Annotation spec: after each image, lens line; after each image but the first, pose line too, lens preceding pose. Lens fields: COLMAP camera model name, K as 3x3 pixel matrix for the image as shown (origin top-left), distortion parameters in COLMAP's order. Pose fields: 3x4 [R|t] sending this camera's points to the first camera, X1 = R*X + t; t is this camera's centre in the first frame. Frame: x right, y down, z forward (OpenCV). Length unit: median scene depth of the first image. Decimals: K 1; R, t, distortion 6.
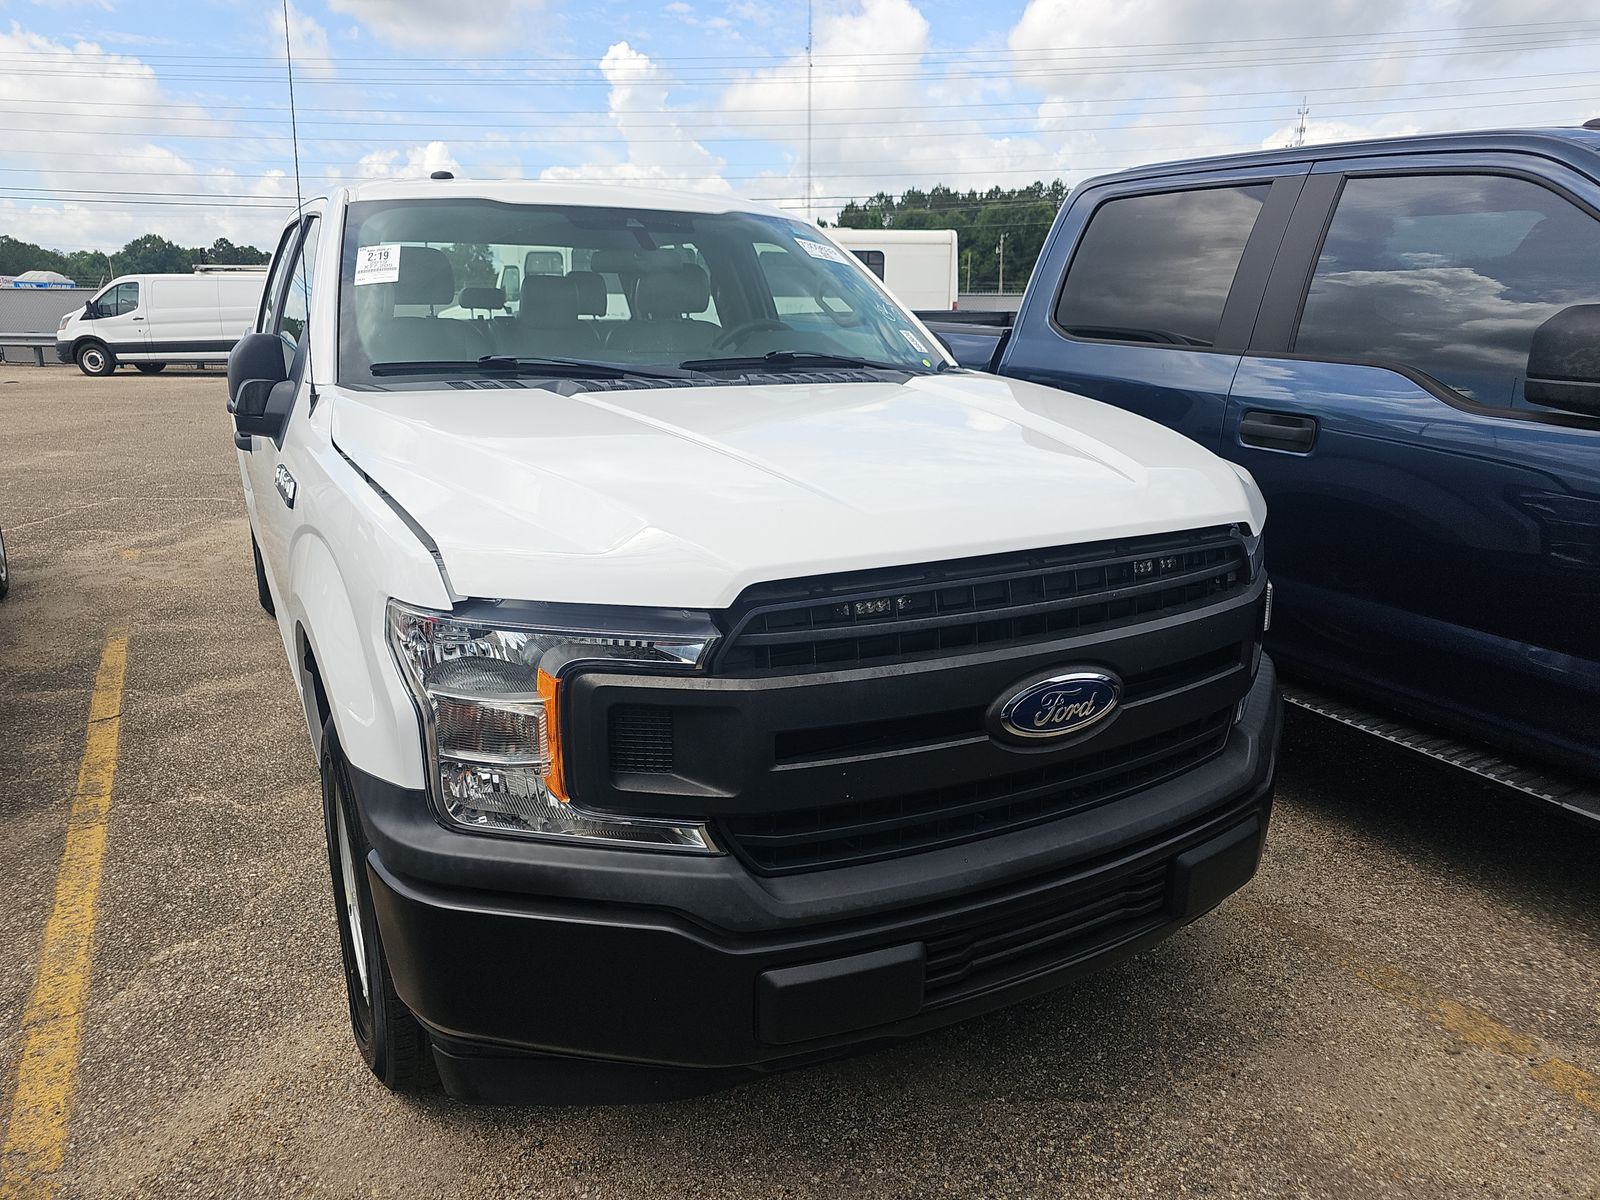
lens RADIAL K [[1057.3, 0, 793.8], [0, 1057.3, 593.6], [0, 0, 1]] dist [0.055375, -0.042233]
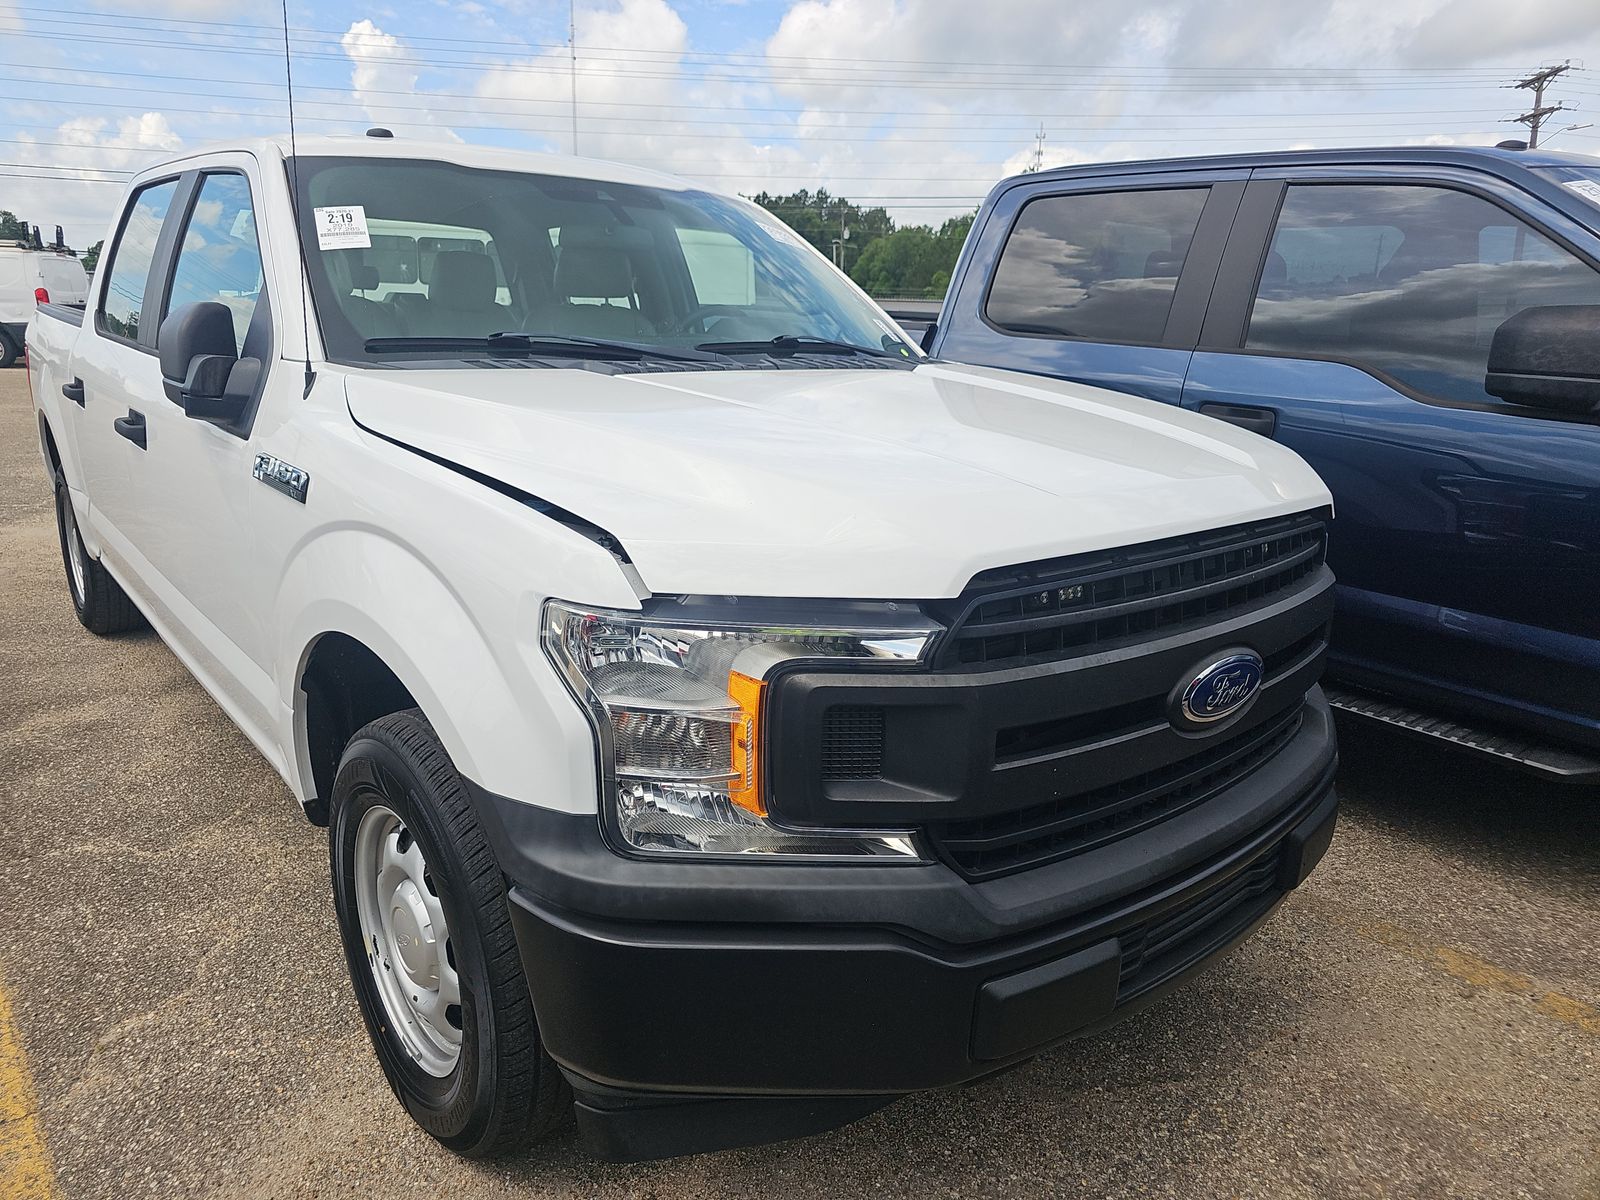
lens RADIAL K [[1057.5, 0, 763.5], [0, 1057.5, 598.5], [0, 0, 1]] dist [0.050351, -0.035594]
pose [[0.980380, -0.027561, 0.195182, -0.261434], [0.027044, 0.999620, 0.005314, 0.003052], [-0.195254, 0.000069, 0.980753, 0.075693]]
